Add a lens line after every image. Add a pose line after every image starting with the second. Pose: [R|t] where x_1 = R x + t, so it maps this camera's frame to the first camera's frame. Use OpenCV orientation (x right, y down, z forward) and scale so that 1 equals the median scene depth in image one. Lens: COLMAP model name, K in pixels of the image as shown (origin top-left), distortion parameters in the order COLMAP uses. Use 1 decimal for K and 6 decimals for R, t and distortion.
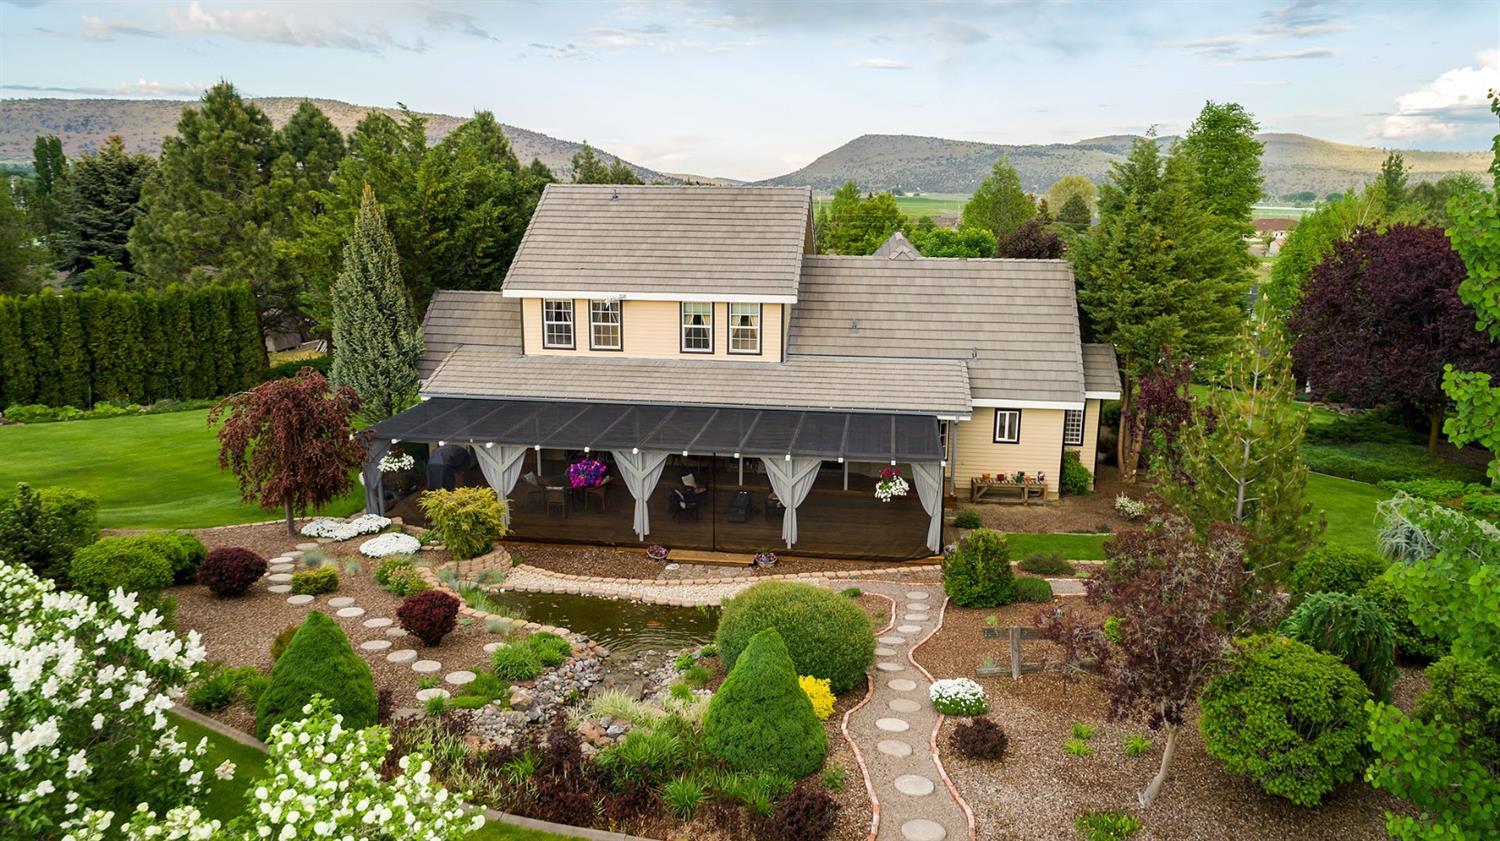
lens RADIAL K [[1007.7, 0, 748.9], [0, 1007.7, 423.8], [0, 0, 1]] dist [-0.009515, 0.006601]
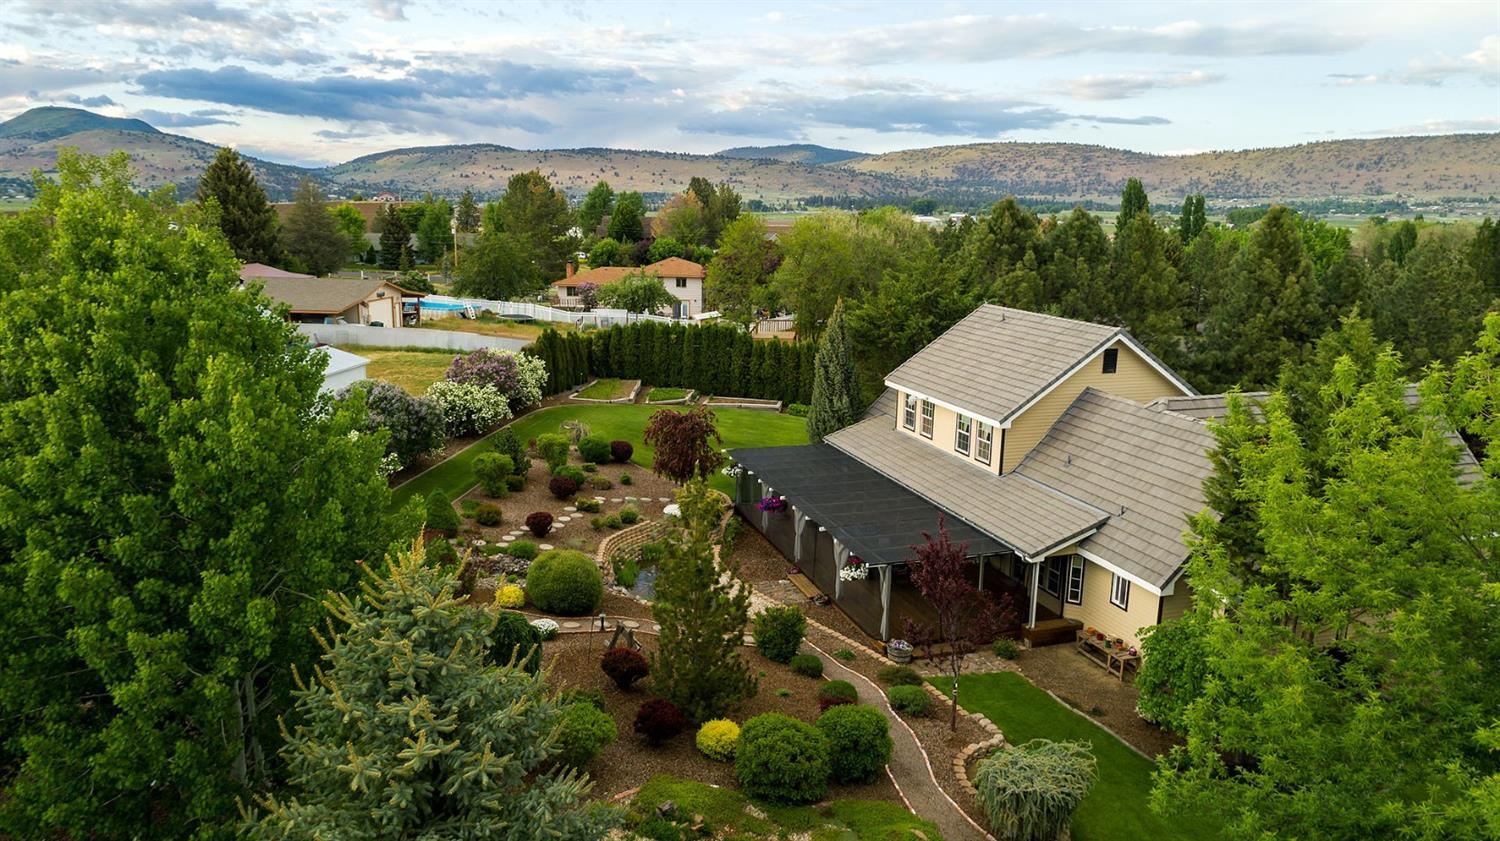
lens RADIAL K [[1007.7, 0, 753.7], [0, 1007.7, 420.8], [0, 0, 1]] dist [-0.009515, 0.006601]
pose [[0.448160, 0.186892, -0.874199, 0.912612], [-0.219523, 0.970967, 0.095041, -0.171568], [0.866581, 0.149313, 0.476176, 0.182476]]
